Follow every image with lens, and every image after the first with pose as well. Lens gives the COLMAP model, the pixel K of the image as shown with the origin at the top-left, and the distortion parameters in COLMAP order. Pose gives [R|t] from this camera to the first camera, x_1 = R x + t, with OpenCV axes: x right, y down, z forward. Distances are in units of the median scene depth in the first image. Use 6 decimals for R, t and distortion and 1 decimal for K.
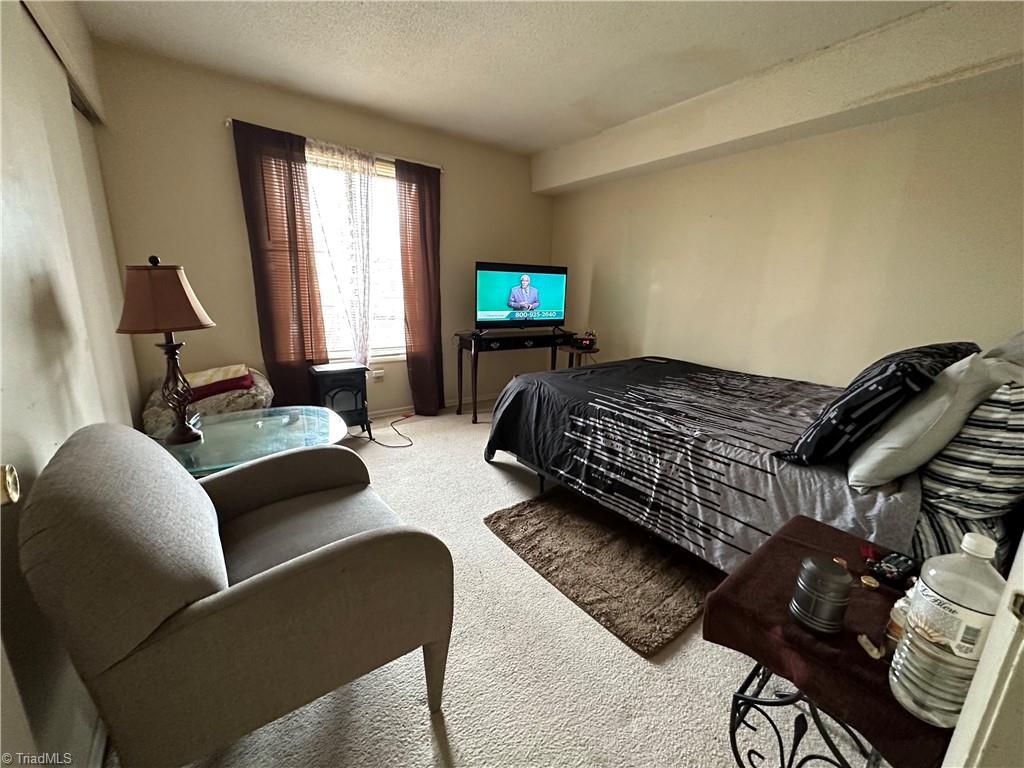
lens RADIAL K [[408.3, 0, 511.4], [0, 408.3, 384.5], [0, 0, 1]] dist [-0.002986, 0.000587]
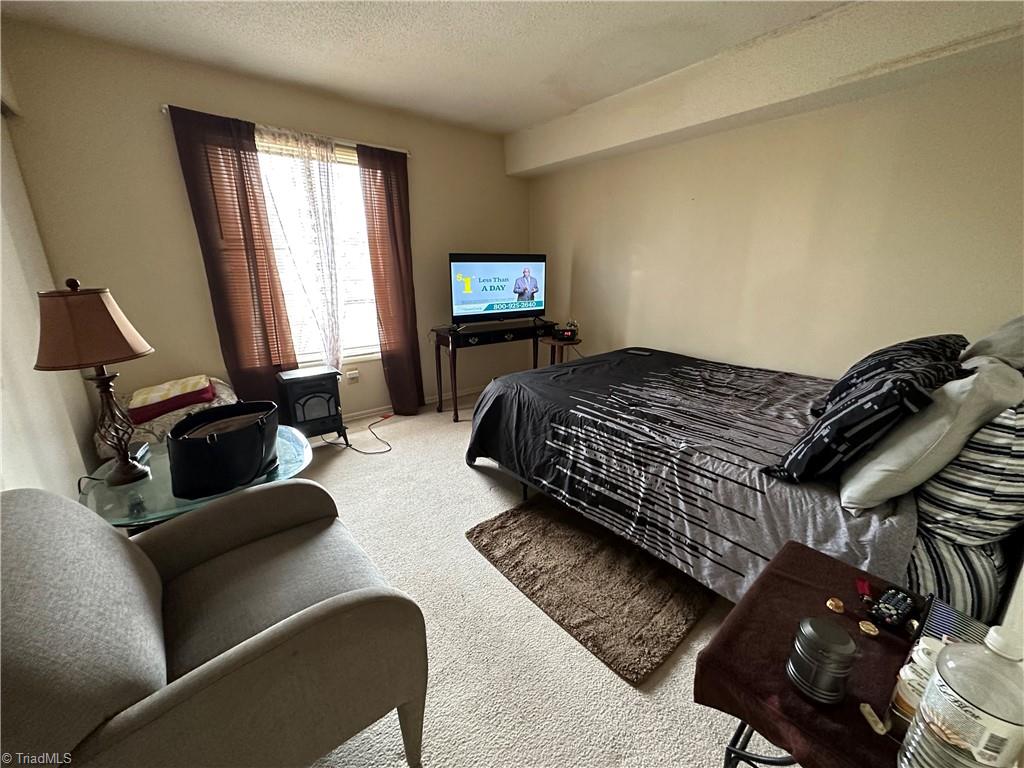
lens RADIAL K [[408.3, 0, 511.8], [0, 408.3, 383.4], [0, 0, 1]] dist [-0.002986, 0.000587]
pose [[0.998640, -0.040109, 0.033307, 0.028559], [0.038361, 0.997932, 0.051573, -0.084489], [-0.035306, -0.050225, 0.998114, 0.066799]]
